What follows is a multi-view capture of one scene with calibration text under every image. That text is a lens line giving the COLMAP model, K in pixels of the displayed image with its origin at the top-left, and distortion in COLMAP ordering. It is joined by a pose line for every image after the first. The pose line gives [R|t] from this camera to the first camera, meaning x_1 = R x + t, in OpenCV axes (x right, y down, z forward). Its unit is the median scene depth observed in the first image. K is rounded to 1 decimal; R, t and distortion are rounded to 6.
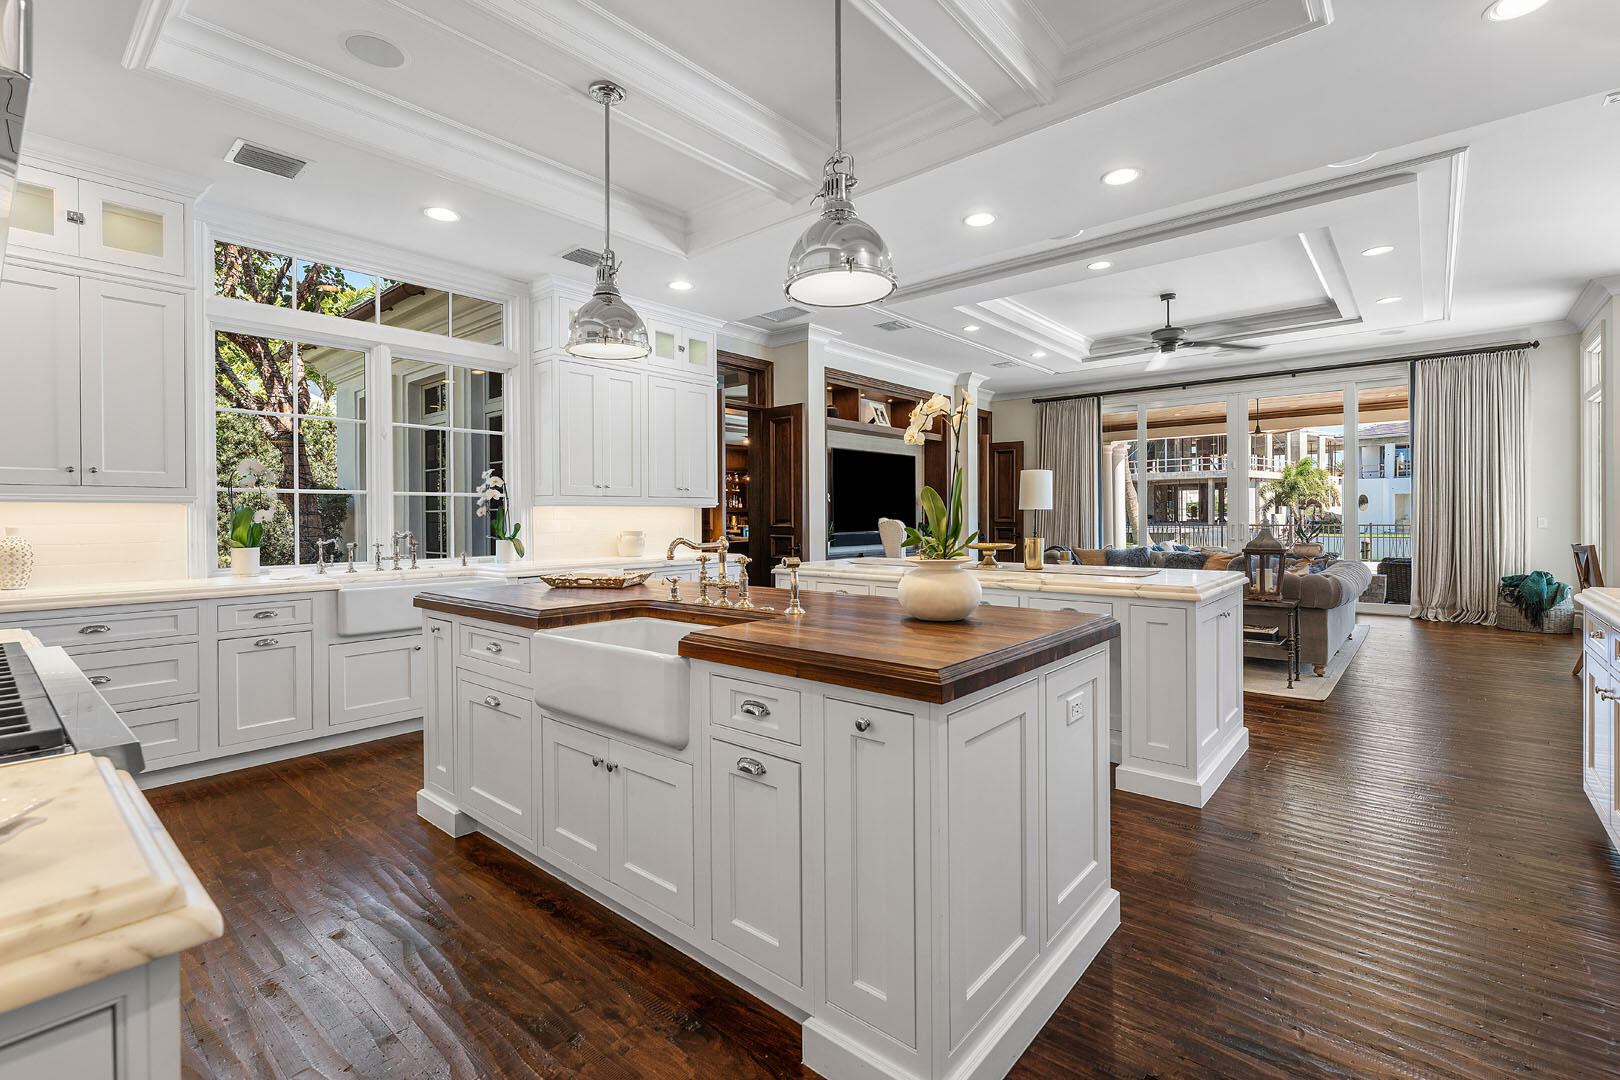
lens RADIAL K [[714.5, 0, 813.3], [0, 714.5, 512.2], [0, 0, 1]] dist [0.000604, 0.000114]
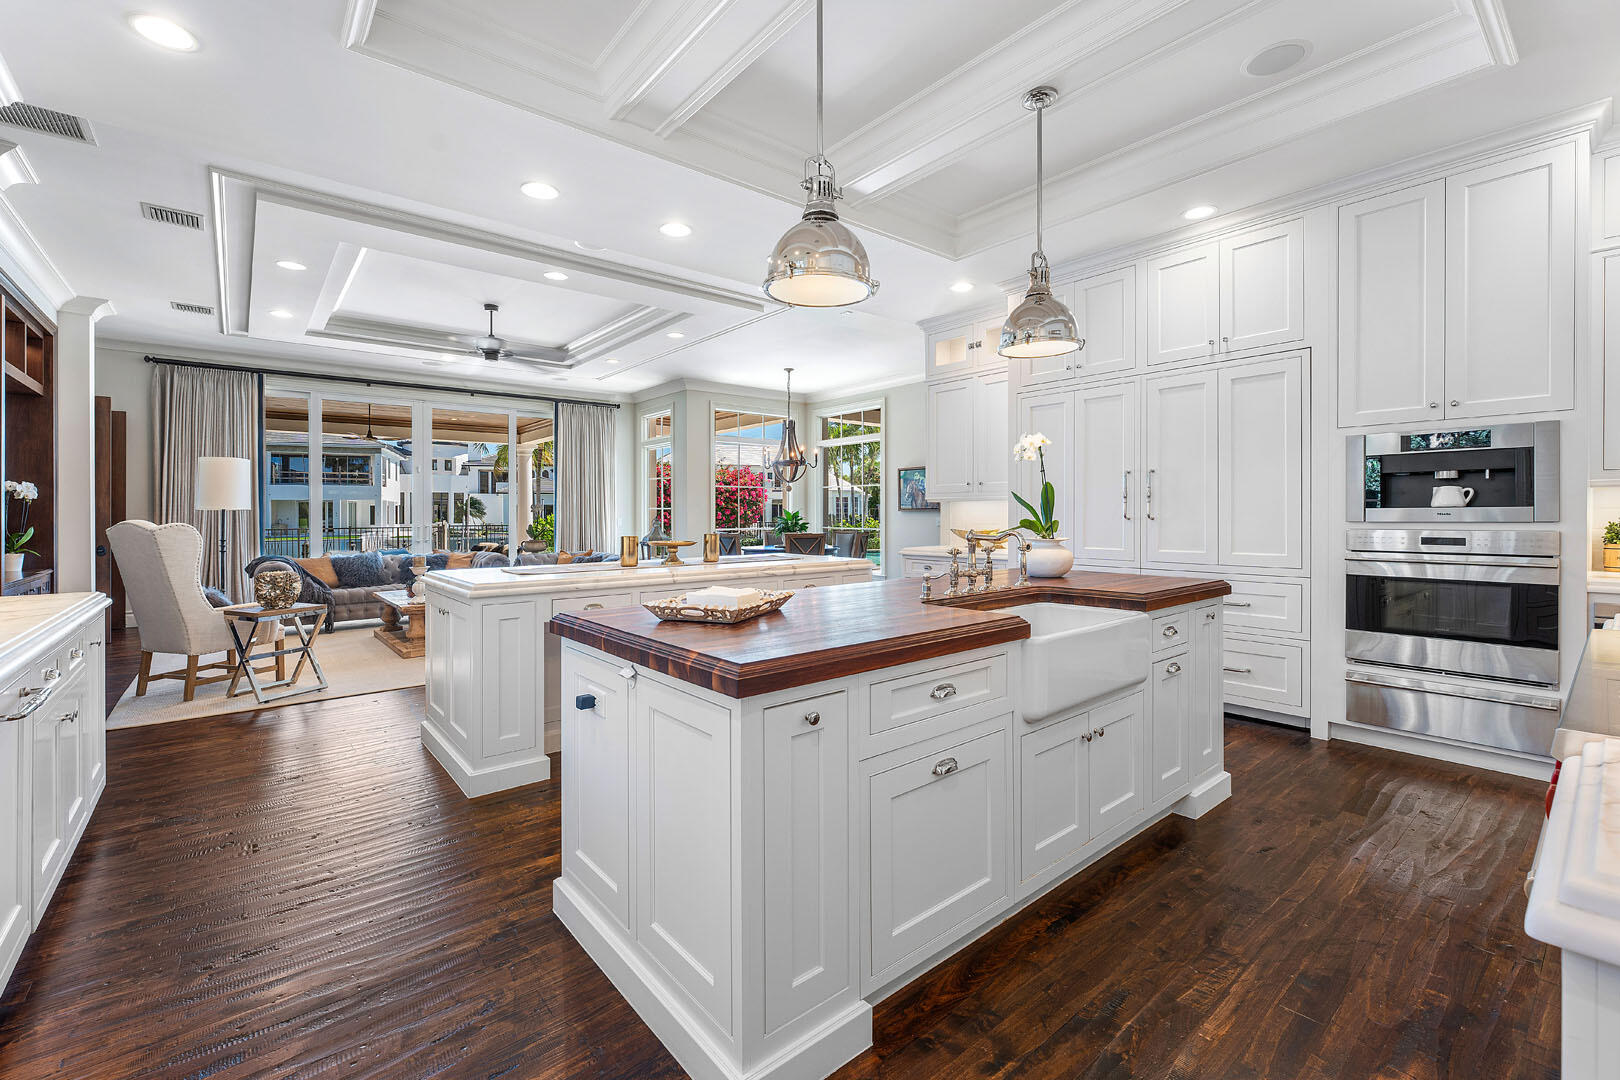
lens RADIAL K [[697.8, 0, 813.4], [0, 697.8, 515.0], [0, 0, 1]] dist [0.022203, 0.000027]
pose [[0.166272, 0.001400, 0.986079, -0.437083], [0.003832, 0.999991, -0.002066, 0.003567], [-0.986072, 0.004122, 0.166265, 0.378101]]
